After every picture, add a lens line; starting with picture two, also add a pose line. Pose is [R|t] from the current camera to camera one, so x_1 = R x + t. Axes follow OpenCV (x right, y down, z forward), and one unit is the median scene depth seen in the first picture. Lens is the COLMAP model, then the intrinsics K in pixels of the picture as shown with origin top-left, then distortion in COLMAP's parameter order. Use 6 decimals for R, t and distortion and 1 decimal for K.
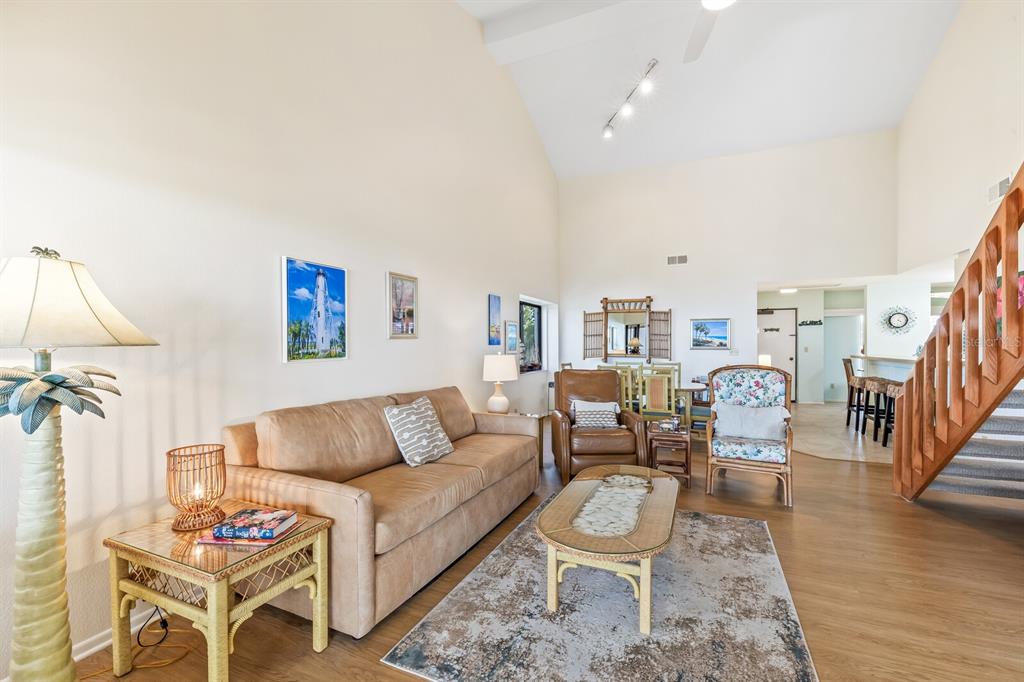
lens RADIAL K [[432.1, 0, 511.0], [0, 432.1, 347.4], [0, 0, 1]] dist [-0.000537, -0.000027]
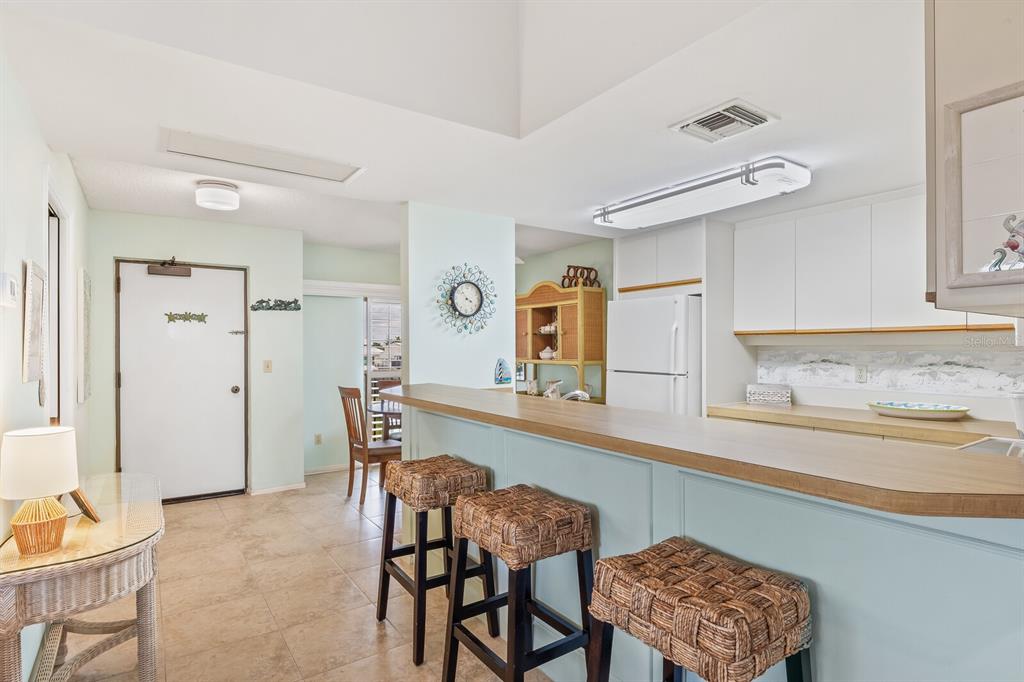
lens RADIAL K [[525.7, 0, 514.6], [0, 525.7, 348.4], [0, 0, 1]] dist [-0.011066, -0.001112]
pose [[0.517288, -0.001193, 0.855811, 0.451869], [0.005073, 0.999986, -0.001672, -0.013406], [-0.855797, 0.005206, 0.517286, 0.645265]]
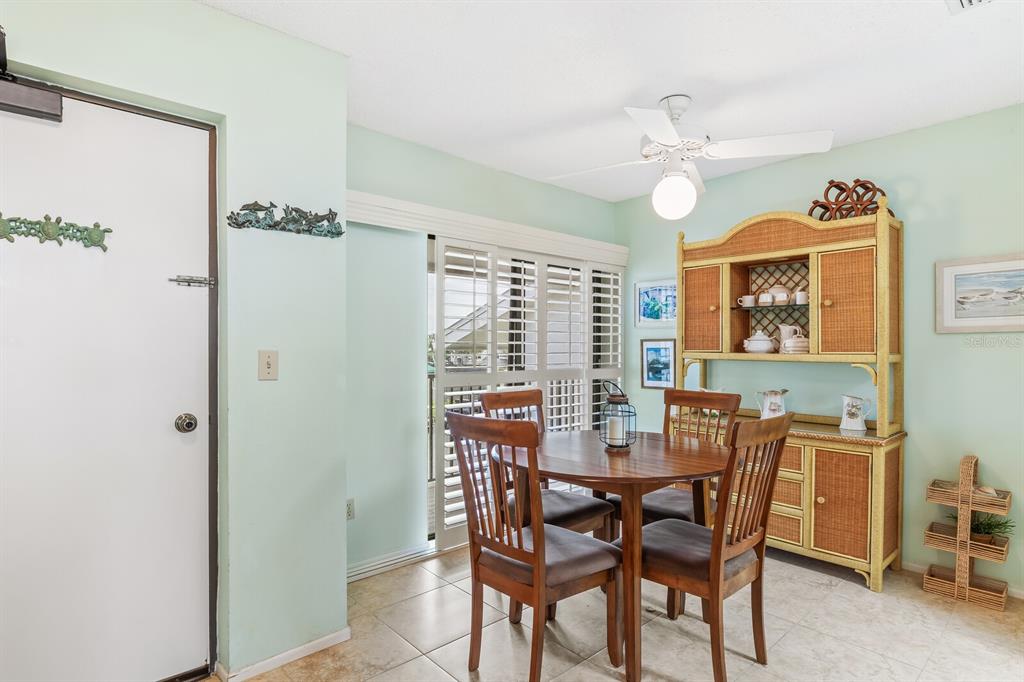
lens RADIAL K [[525.7, 0, 512.8], [0, 525.7, 349.4], [0, 0, 1]] dist [-0.011066, -0.001112]
pose [[0.398523, -0.001707, 0.917157, 0.649766], [0.002481, 0.999997, 0.000783, -0.002033], [-0.917155, 0.001964, 0.398526, 1.015073]]
